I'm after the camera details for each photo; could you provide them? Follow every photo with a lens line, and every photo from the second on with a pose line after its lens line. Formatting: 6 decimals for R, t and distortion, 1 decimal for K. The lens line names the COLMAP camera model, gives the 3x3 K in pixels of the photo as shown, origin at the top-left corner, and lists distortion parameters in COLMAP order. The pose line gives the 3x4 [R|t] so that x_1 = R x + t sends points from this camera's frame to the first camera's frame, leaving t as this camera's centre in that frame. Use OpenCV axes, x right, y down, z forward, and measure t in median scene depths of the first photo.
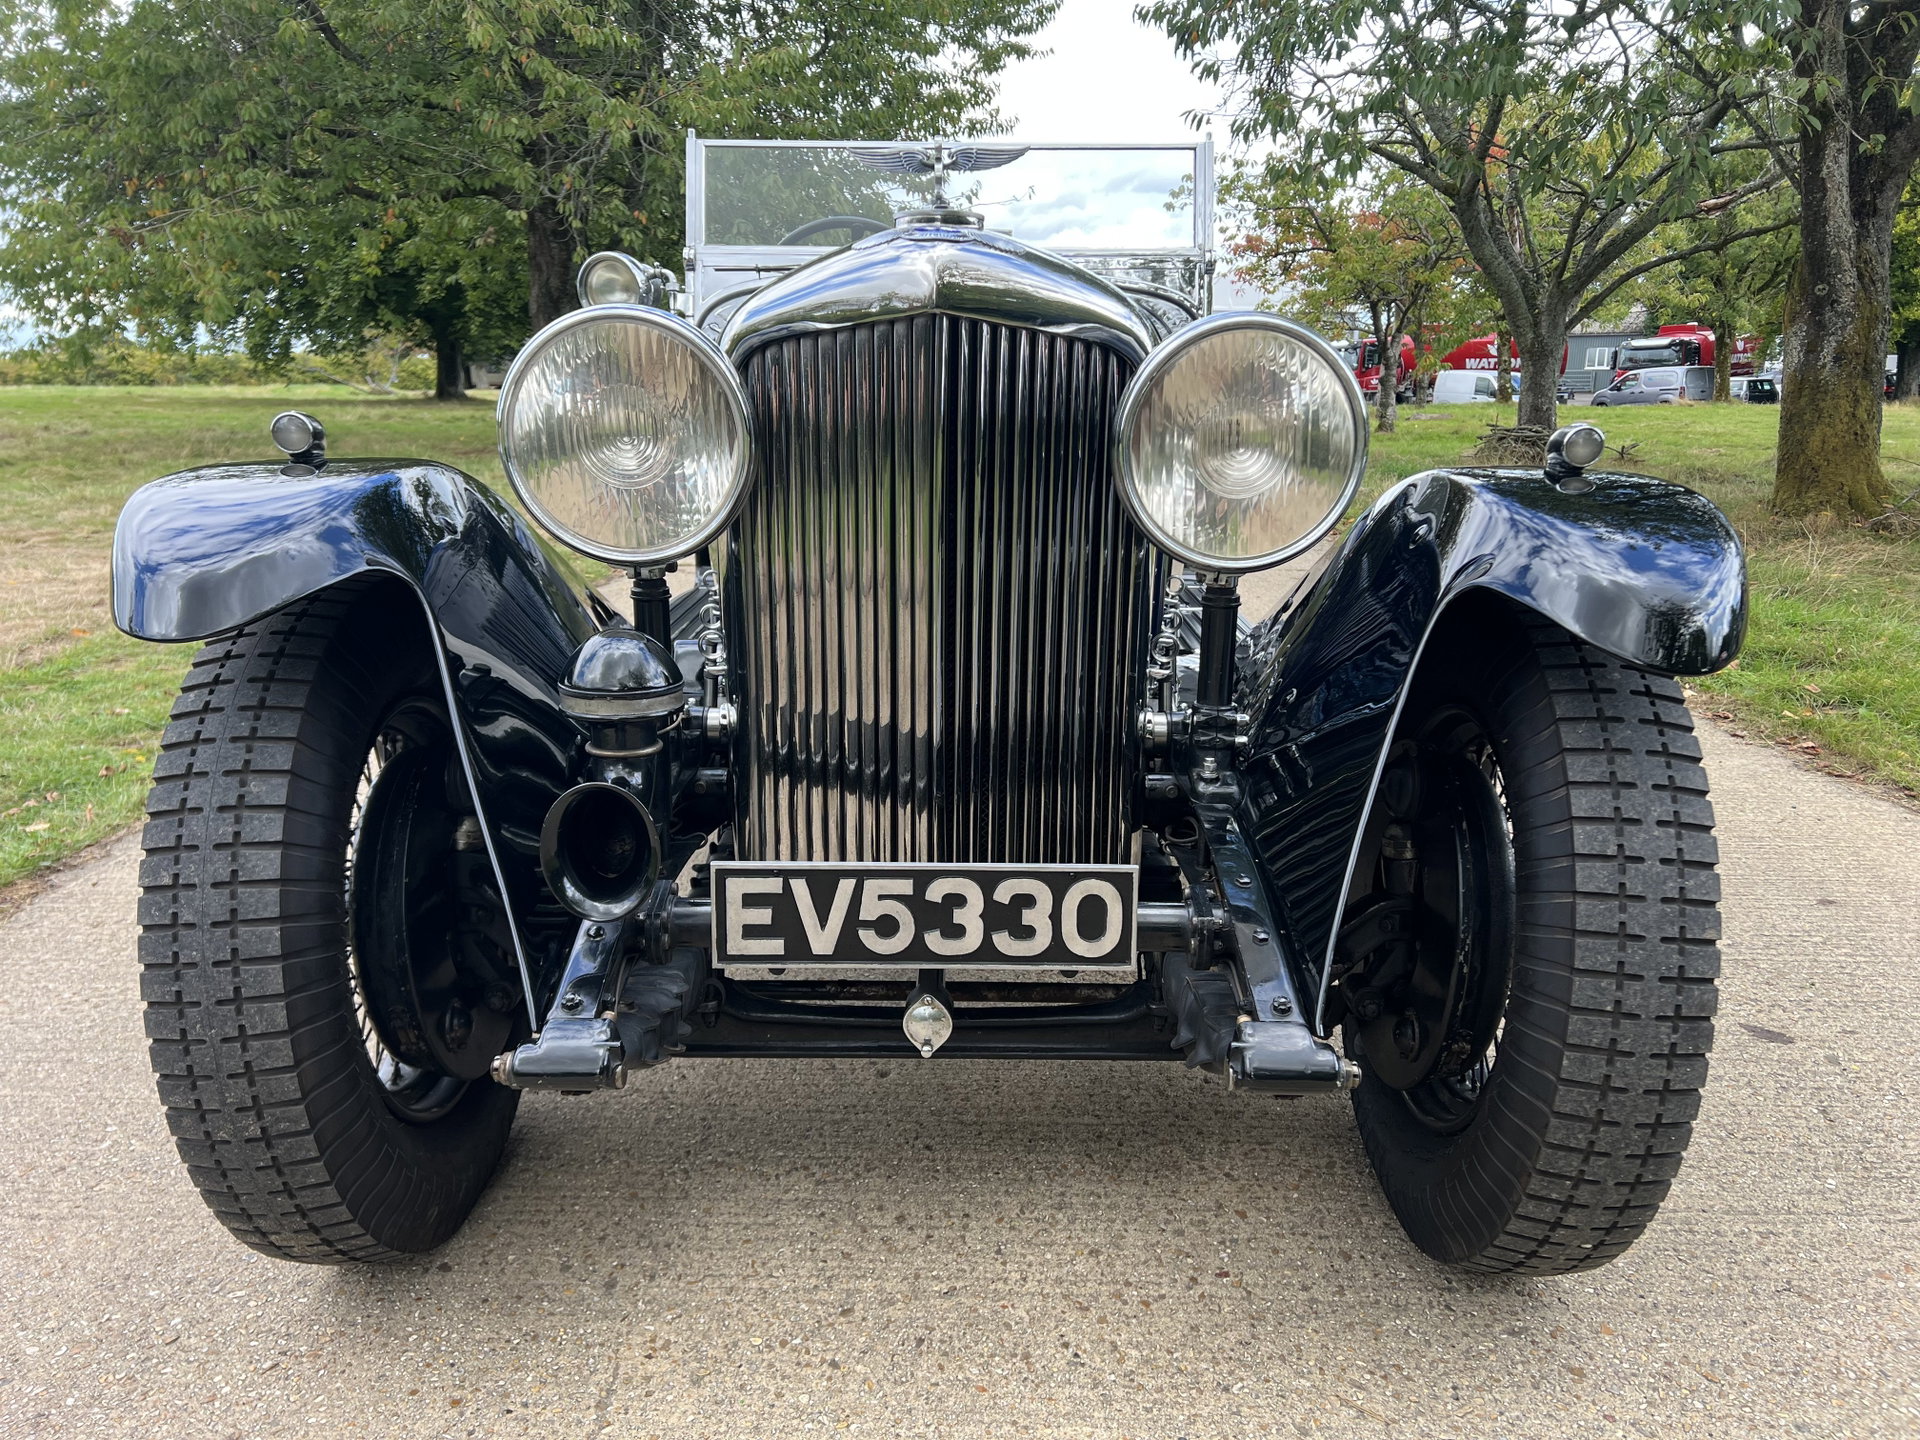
lens RADIAL K [[1444.7, 0, 950.2], [0, 1444.7, 728.1], [0, 0, 1]] dist [0.067730, -0.076533]
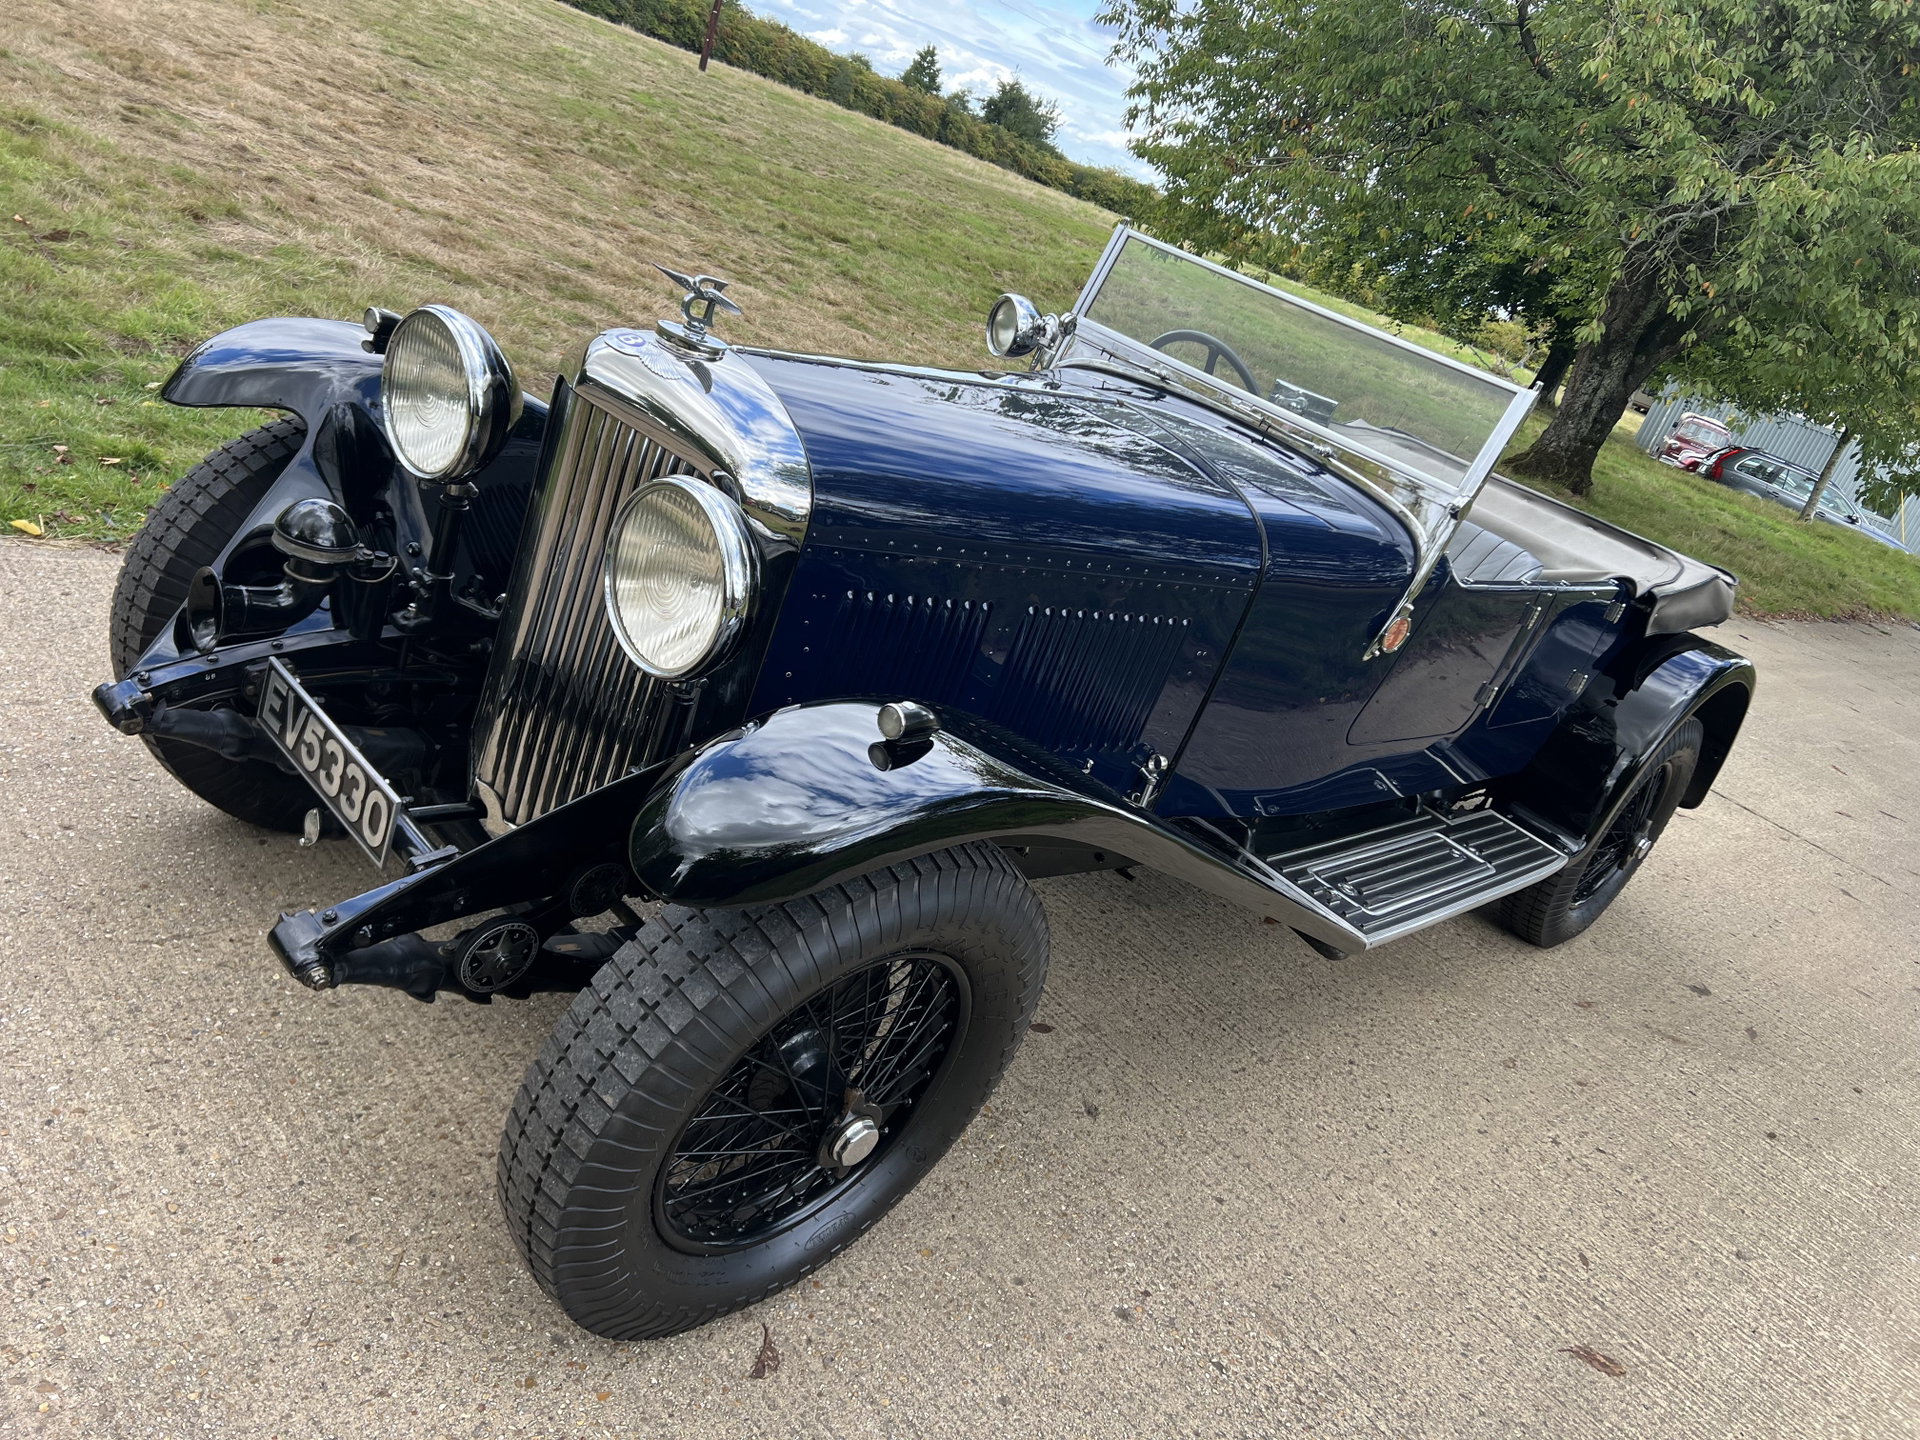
lens RADIAL K [[1444.7, 0, 950.2], [0, 1444.7, 728.1], [0, 0, 1]] dist [0.067730, -0.076533]
pose [[0.674572, 0.485196, -0.556361, 1.036826], [-0.475480, 0.862082, 0.175307, -0.388149], [0.564687, 0.146282, 0.812238, 0.135924]]
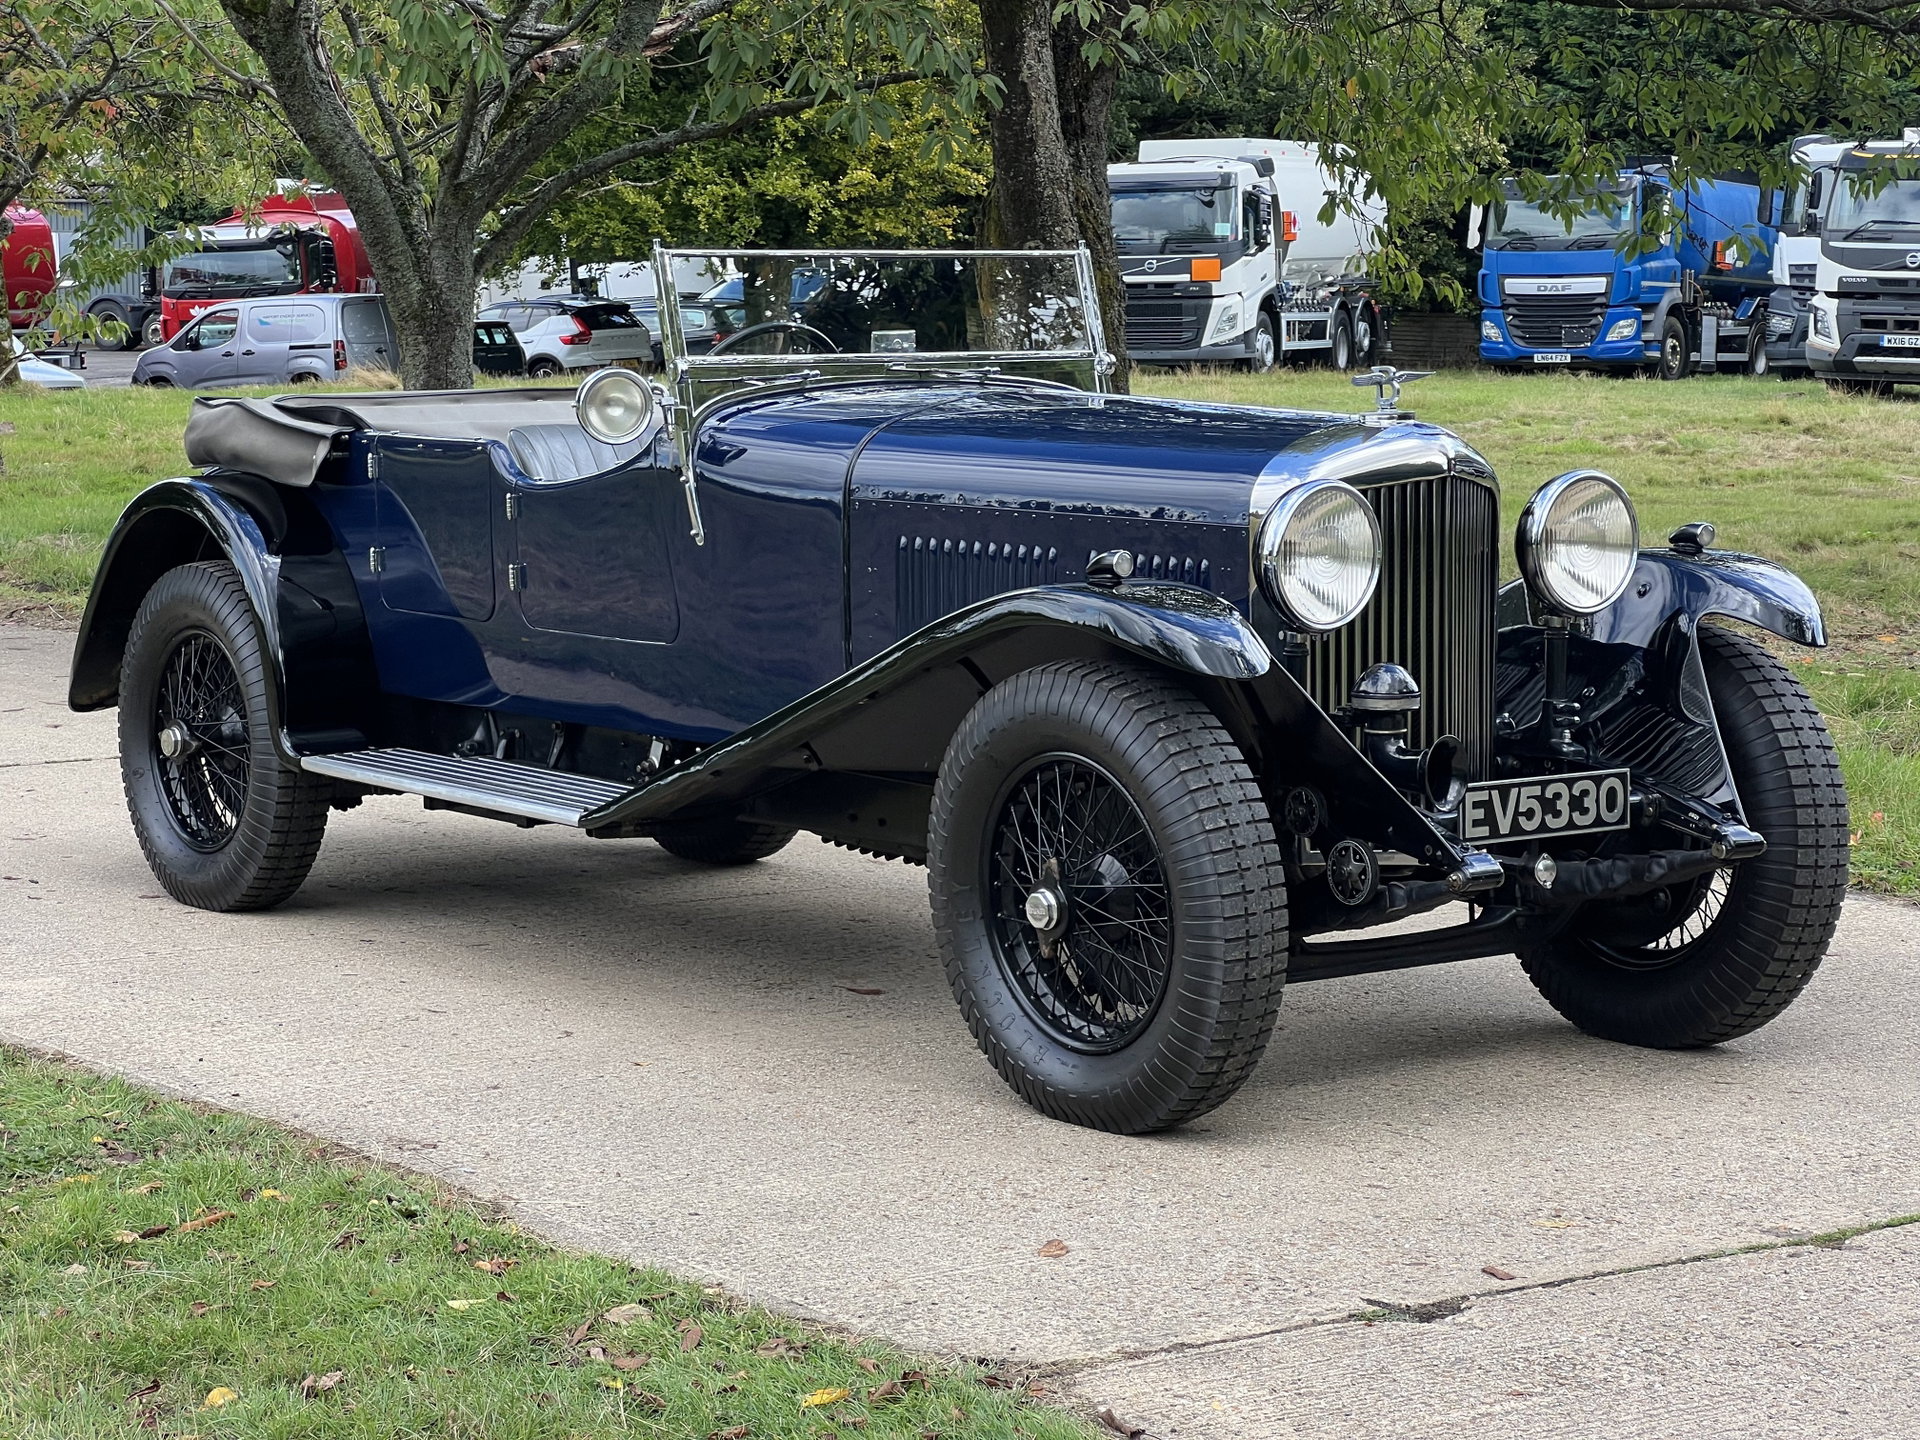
lens RADIAL K [[4325.9, 0, 882.9], [0, 4325.9, 723.4], [0, 0, 1]] dist [-0.299203, 7.281029]
pose [[0.804478, -0.070088, 0.589833, -3.315116], [0.149330, 0.984985, -0.086631, 0.318599], [-0.574905, 0.157772, 0.802865, -2.470491]]
